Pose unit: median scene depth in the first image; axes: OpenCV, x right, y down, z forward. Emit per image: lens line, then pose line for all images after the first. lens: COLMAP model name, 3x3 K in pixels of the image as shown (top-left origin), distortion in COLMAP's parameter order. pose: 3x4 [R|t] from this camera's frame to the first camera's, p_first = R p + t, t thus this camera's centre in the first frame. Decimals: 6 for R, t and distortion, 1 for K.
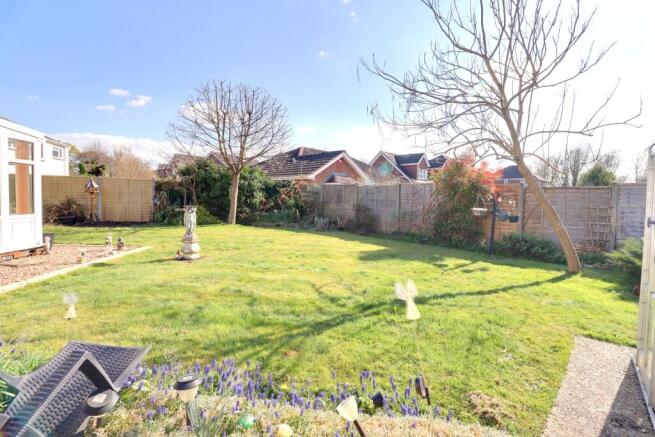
lens RADIAL K [[309.5, 0, 328.2], [0, 309.5, 205.9], [0, 0, 1]] dist [-0.004149, -0.000718]
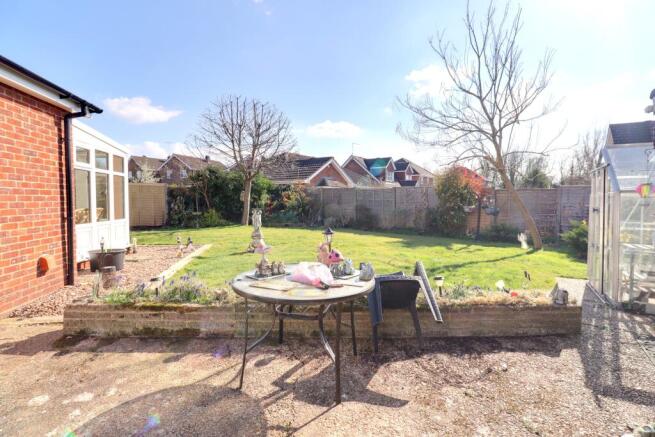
lens RADIAL K [[303.6, 0, 333.9], [0, 303.6, 213.8], [0, 0, 1]] dist [-0.002845, -0.001421]
pose [[0.989489, -0.024615, 0.142495, -0.154772], [0.021398, 0.999481, 0.024068, -0.001672], [-0.143014, -0.020766, 0.989503, -0.119209]]
